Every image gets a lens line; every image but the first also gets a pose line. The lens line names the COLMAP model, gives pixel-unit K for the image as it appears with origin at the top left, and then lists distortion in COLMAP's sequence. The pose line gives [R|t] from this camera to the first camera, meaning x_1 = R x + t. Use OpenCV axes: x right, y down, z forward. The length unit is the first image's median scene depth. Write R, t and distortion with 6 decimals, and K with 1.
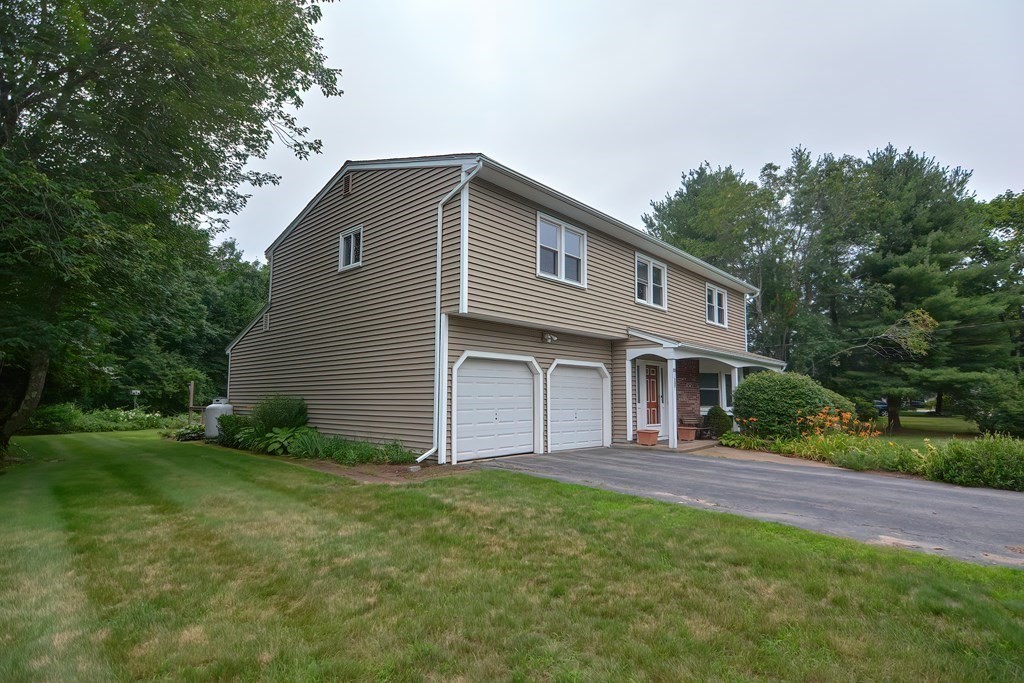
lens RADIAL K [[505.5, 0, 512.0], [0, 505.5, 341.5], [0, 0, 1]] dist [-0.027092, -0.000252]
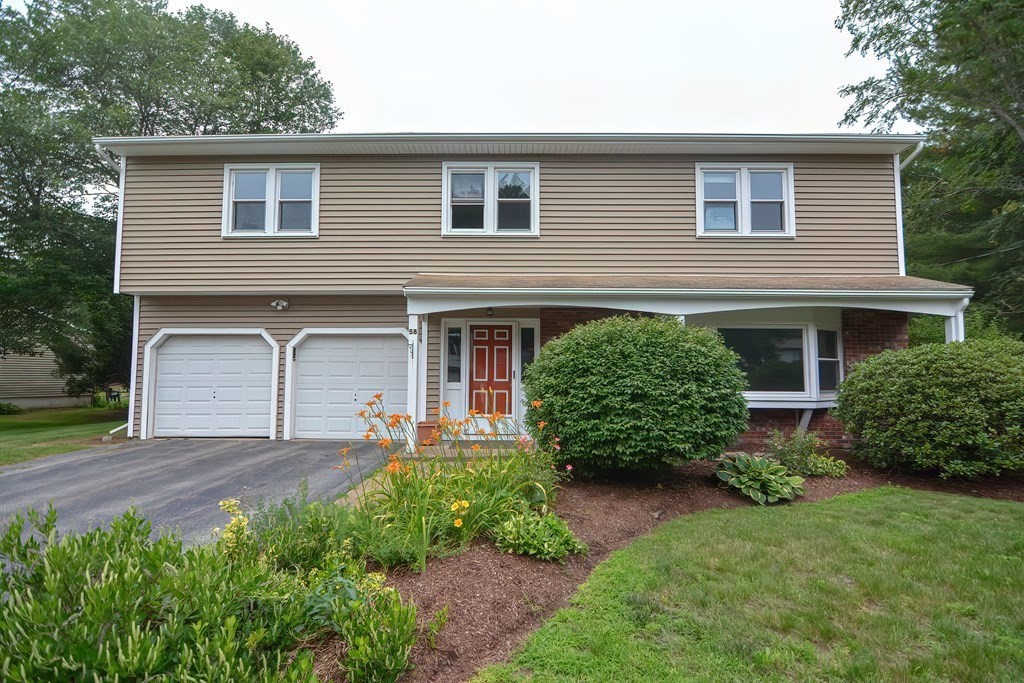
lens RADIAL K [[376.5, 0, 512.0], [0, 376.5, 341.5], [0, 0, 1]] dist [-0.002283, -0.000112]
pose [[0.674487, -0.072328, -0.734735, 0.706823], [0.082360, 0.996349, -0.022475, 0.089487], [0.733678, -0.045354, 0.677982, 0.754868]]
